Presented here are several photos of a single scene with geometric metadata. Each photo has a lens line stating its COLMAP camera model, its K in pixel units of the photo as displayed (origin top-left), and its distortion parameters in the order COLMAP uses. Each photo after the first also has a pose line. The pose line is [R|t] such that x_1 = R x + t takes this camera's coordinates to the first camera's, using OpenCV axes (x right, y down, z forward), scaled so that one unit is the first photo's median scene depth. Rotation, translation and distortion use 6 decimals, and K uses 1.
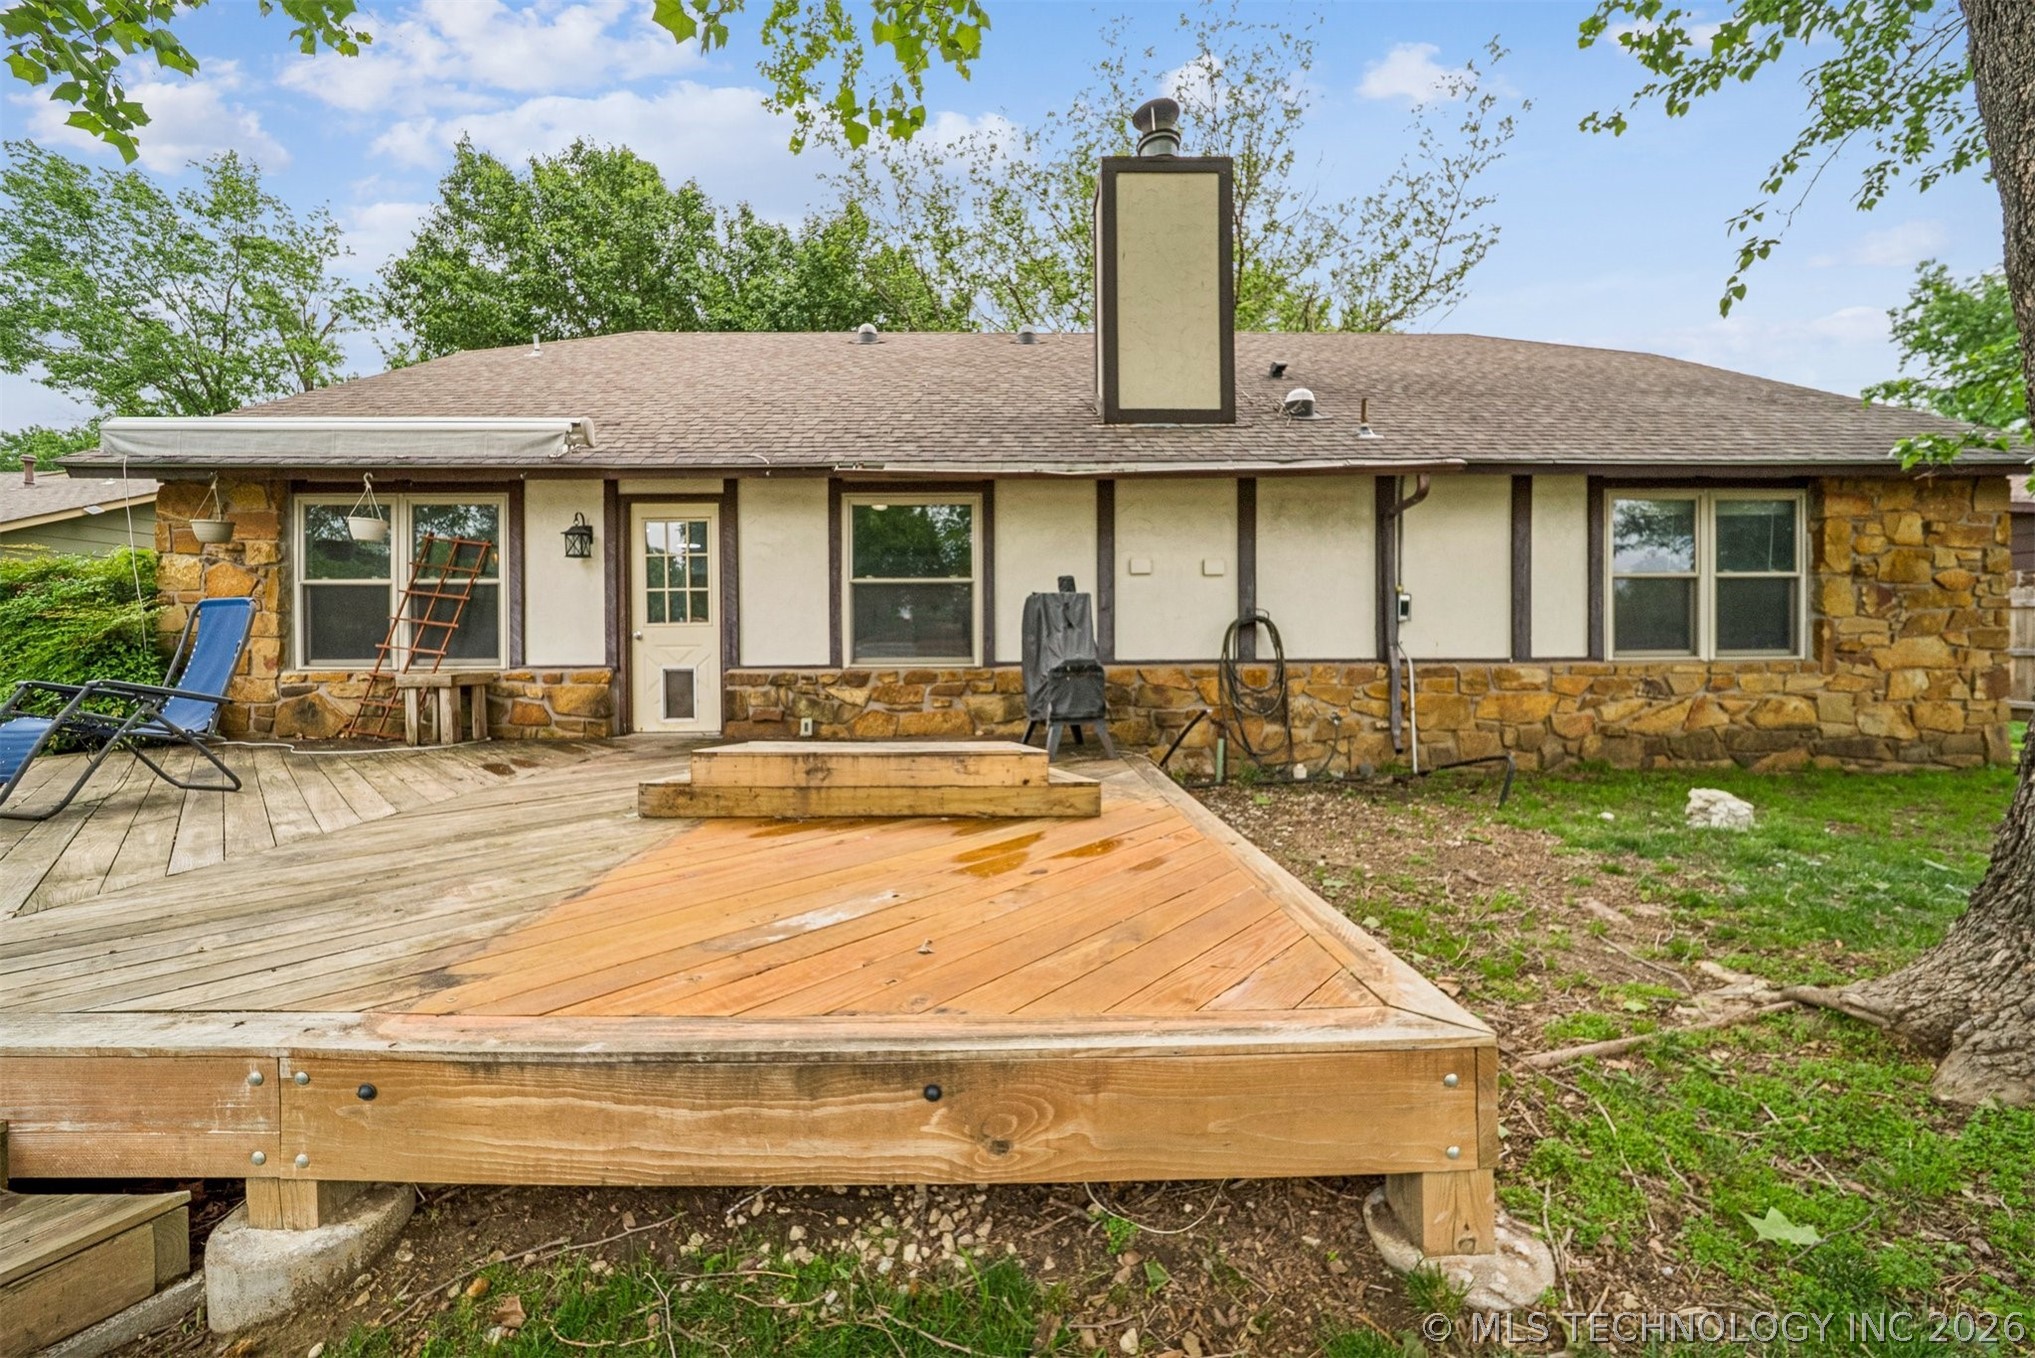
lens RADIAL K [[735.7, 0, 1012.9], [0, 735.7, 650.4], [0, 0, 1]] dist [-0.000826, -0.000086]
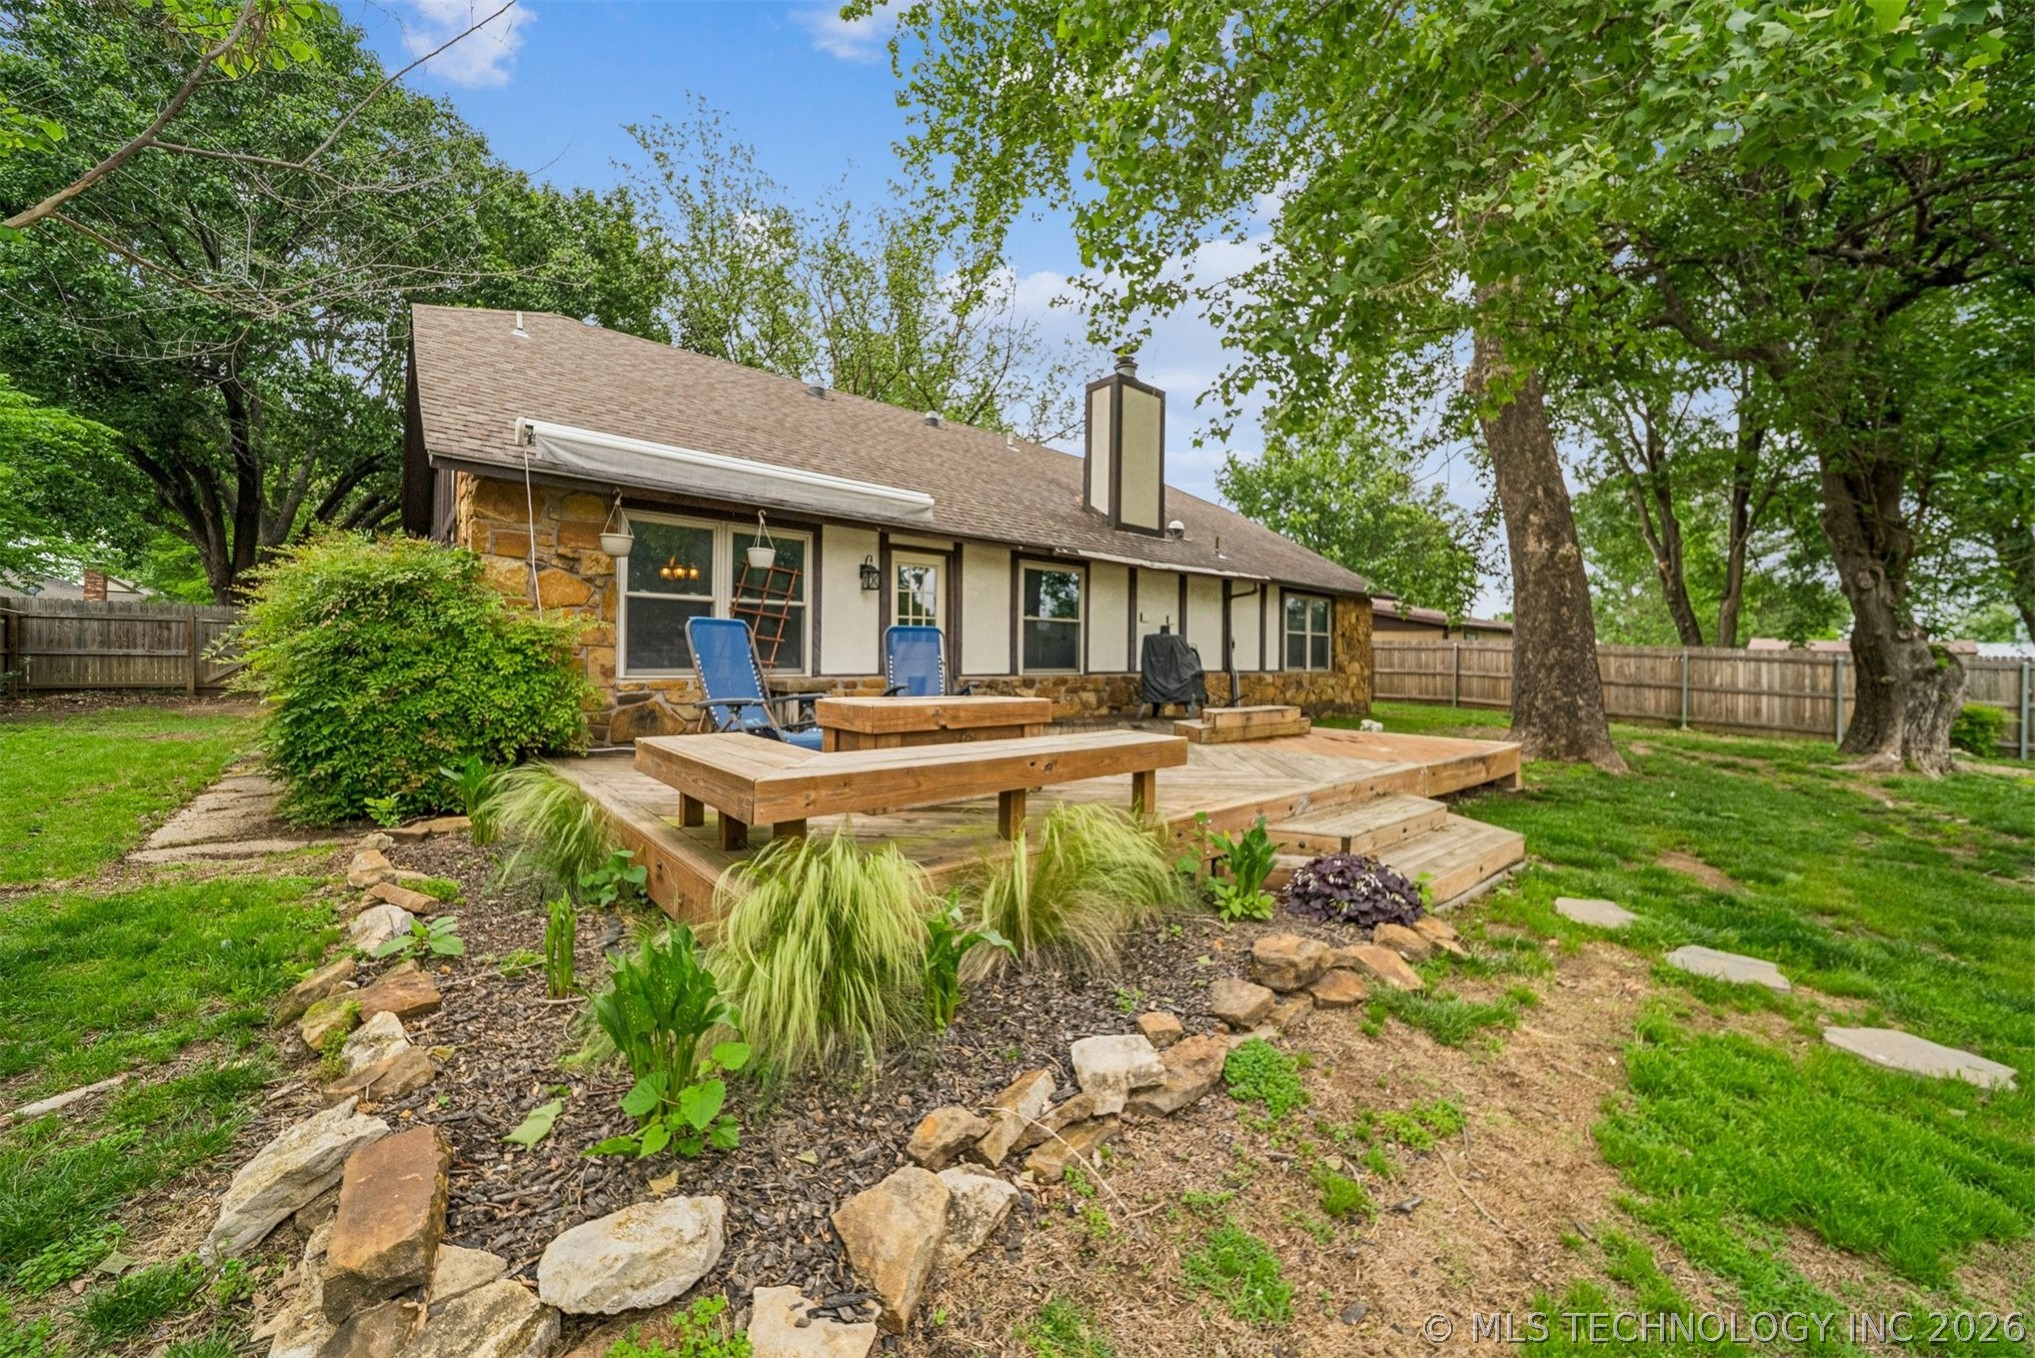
lens RADIAL K [[728.3, 0, 1020.4], [0, 728.3, 670.2], [0, 0, 1]] dist [-0.002273, -0.000570]
pose [[0.766035, 0.003354, 0.642790, -1.184487], [-0.011276, 0.999903, 0.008221, 0.000456], [-0.642700, -0.013546, 0.765998, -0.145604]]
